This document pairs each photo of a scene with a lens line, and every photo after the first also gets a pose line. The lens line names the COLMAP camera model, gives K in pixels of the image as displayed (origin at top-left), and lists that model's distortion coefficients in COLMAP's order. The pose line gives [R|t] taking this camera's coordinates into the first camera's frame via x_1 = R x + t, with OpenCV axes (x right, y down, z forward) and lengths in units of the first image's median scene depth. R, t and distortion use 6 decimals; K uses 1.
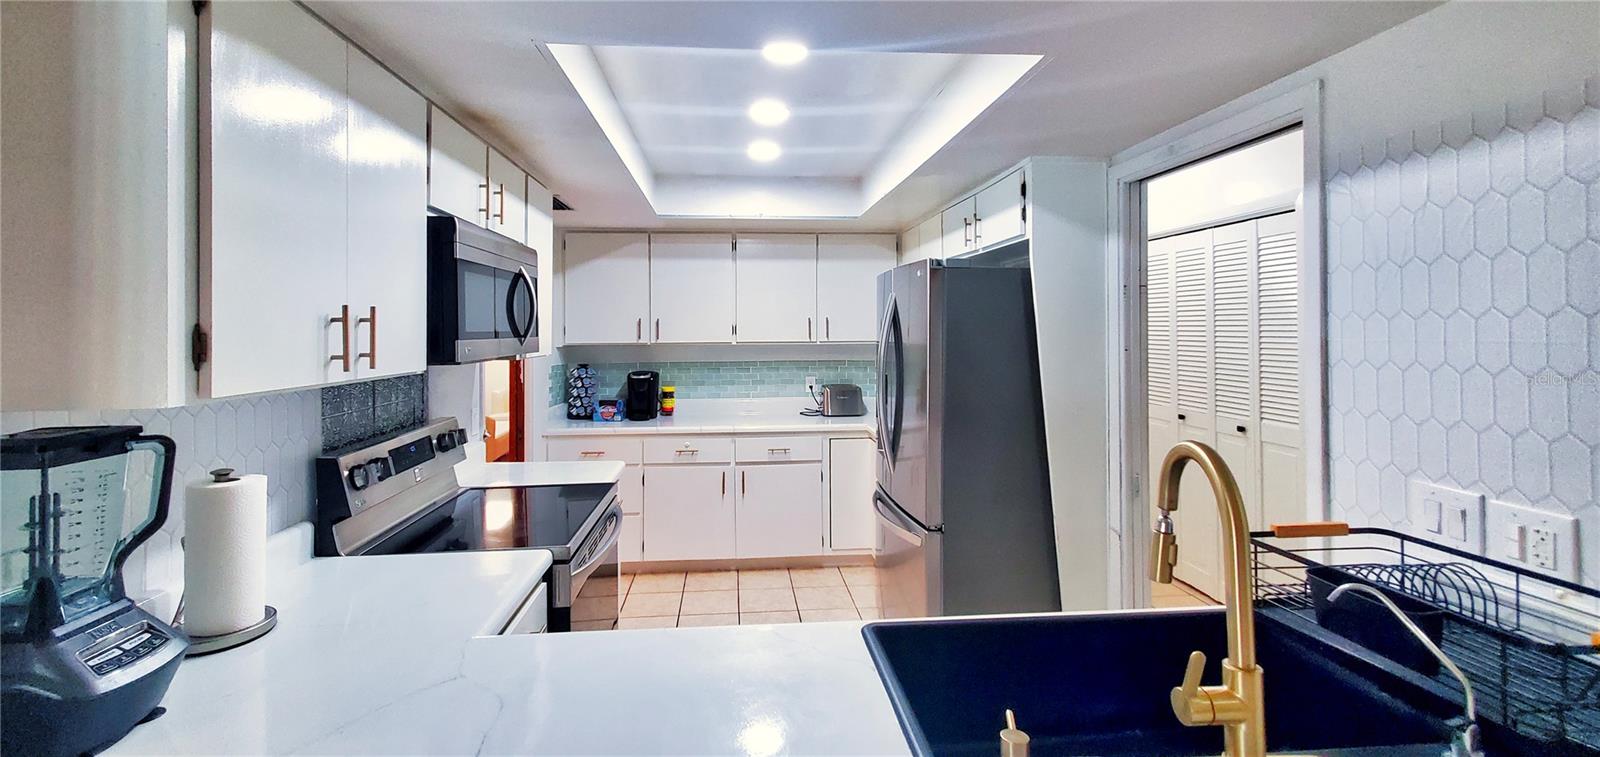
lens RADIAL K [[653.4, 0, 768.2], [0, 653.4, 325.1], [0, 0, 1]] dist [0.001096, -0.000040]
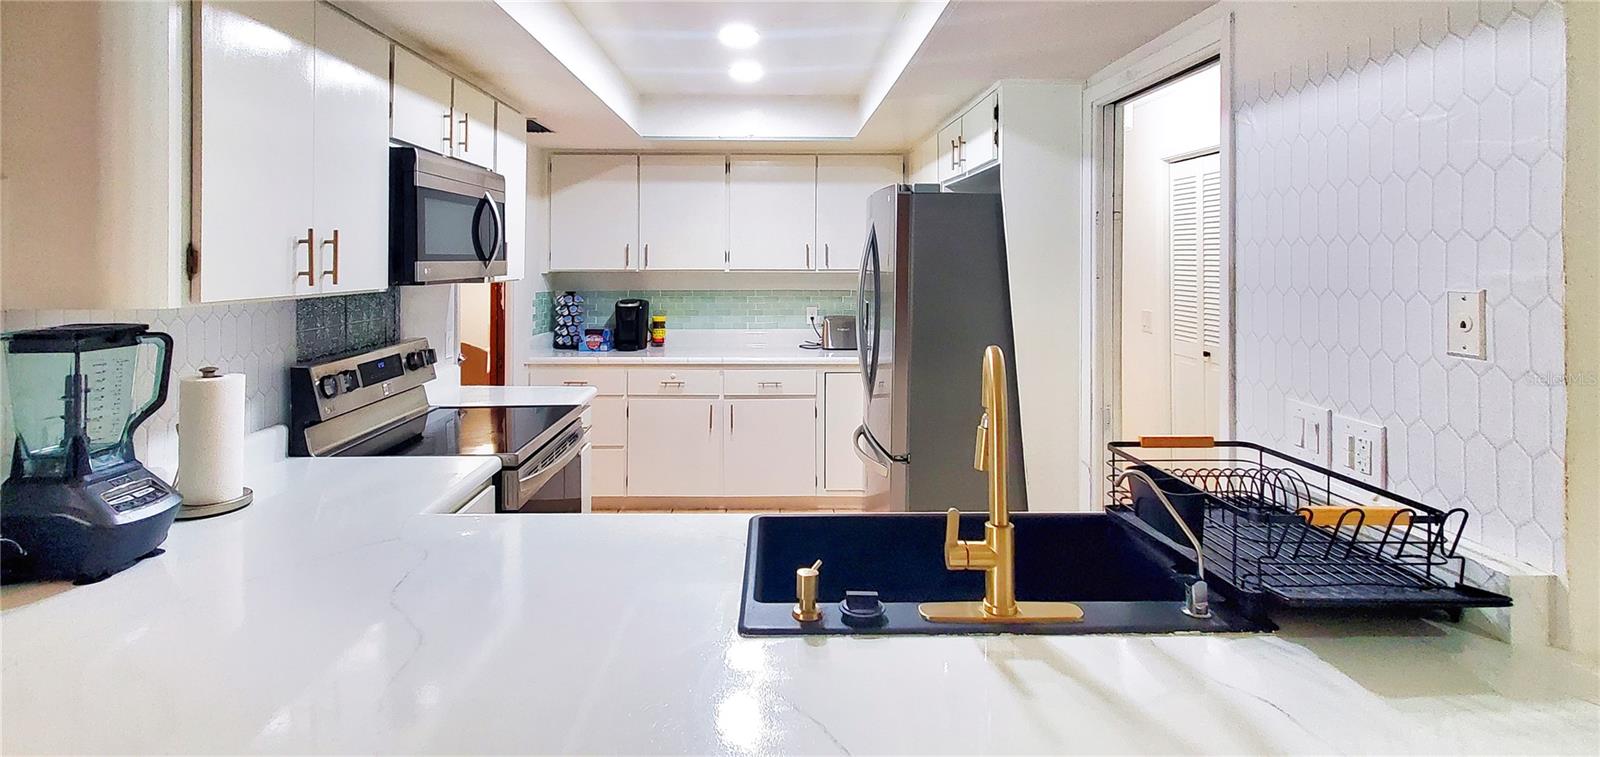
lens RADIAL K [[756.9, 0, 770.8], [0, 756.9, 254.1], [0, 0, 1]] dist [-0.000598, 0.000212]
pose [[0.998247, 0.006055, -0.058871, 0.127944], [-0.006038, 0.999982, 0.000478, 0.004729], [0.058873, -0.000122, 0.998265, -0.151623]]
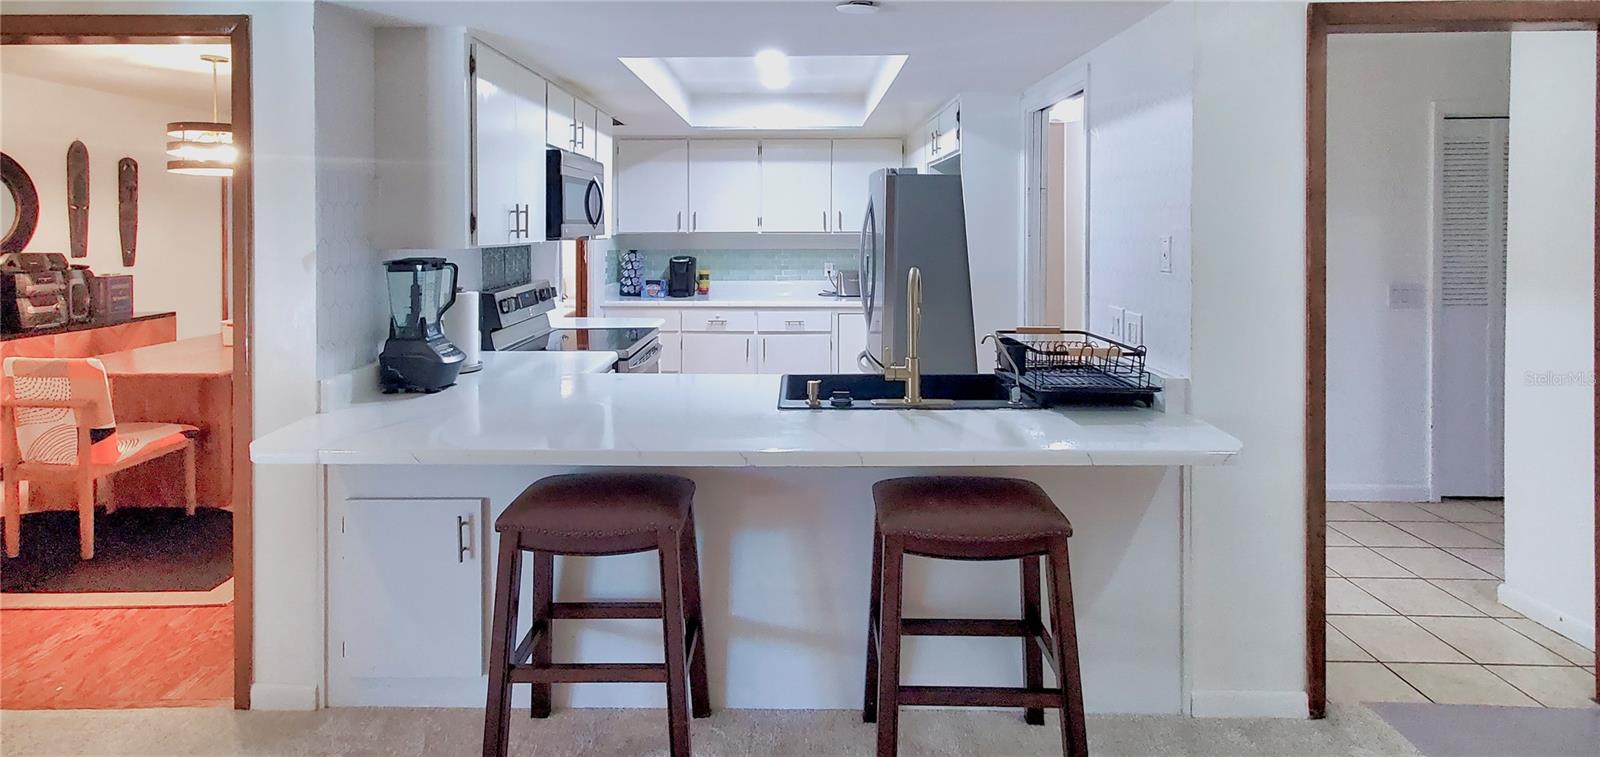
lens RADIAL K [[764.5, 0, 783.1], [0, 764.5, 230.8], [0, 0, 1]] dist [-0.001442, 0.000055]
pose [[0.997172, 0.005007, -0.074980, 0.157246], [-0.003946, 0.999890, 0.014296, 0.007281], [0.075043, -0.013960, 0.997083, -0.615833]]
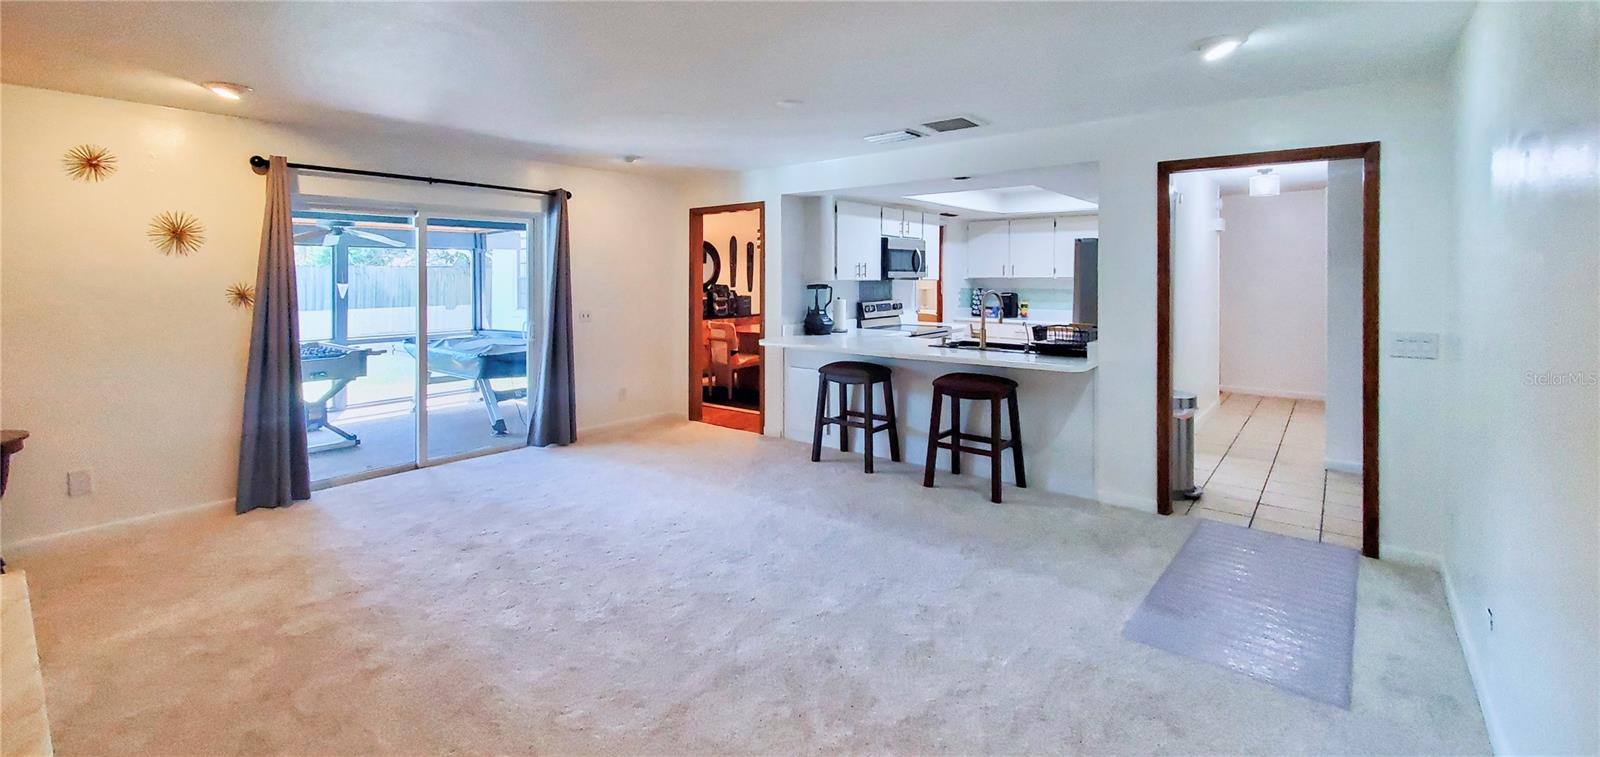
lens RADIAL K [[666.7, 0, 802.2], [0, 666.7, 291.3], [0, 0, 1]] dist [0.000259, 0.000030]
pose [[0.737140, 0.021781, -0.675389, 1.140359], [-0.000470, 0.999497, 0.031720, 0.011030], [0.675740, -0.023064, 0.736779, -1.397861]]
